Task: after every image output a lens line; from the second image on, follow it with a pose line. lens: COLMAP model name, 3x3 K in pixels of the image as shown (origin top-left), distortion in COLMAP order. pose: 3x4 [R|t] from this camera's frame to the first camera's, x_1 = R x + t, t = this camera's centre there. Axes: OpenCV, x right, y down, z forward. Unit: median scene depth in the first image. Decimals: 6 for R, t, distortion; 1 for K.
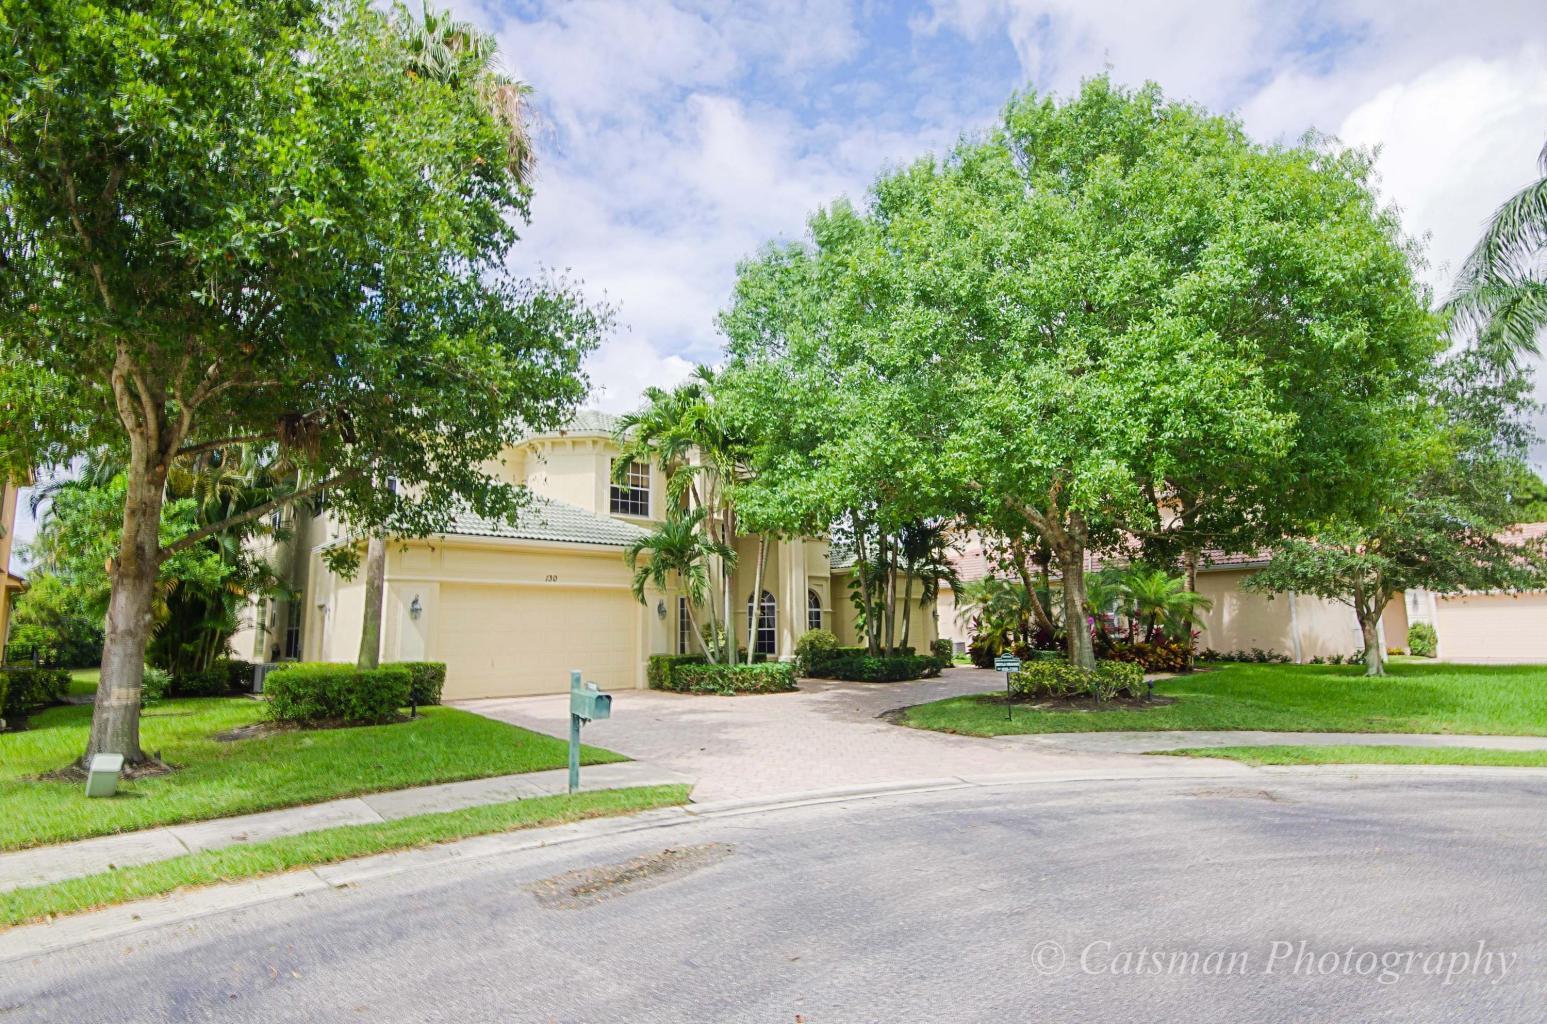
lens RADIAL K [[823.6, 0, 769.1], [0, 823.6, 514.3], [0, 0, 1]] dist [-0.001716, -0.000007]
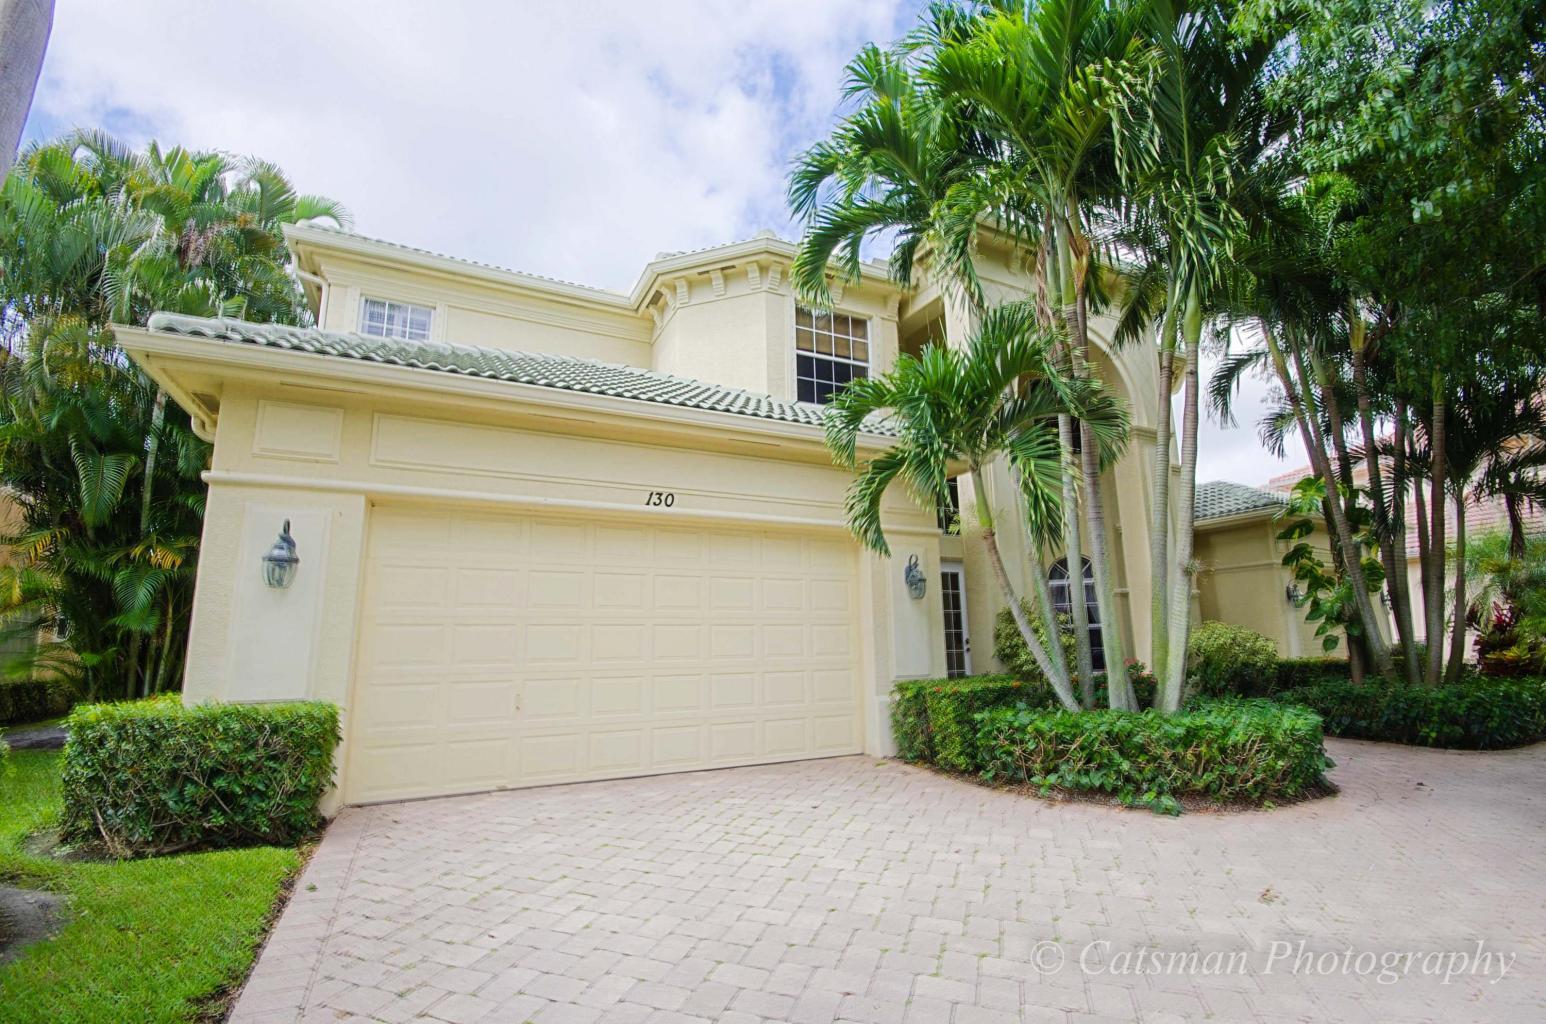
lens RADIAL K [[684.5, 0, 776.1], [0, 684.5, 516.3], [0, 0, 1]] dist [-0.005674, -0.001937]
pose [[0.968564, -0.048683, -0.243953, -0.115575], [0.037624, 0.998051, -0.049791, 0.102729], [0.245902, 0.039047, 0.968508, 0.644588]]
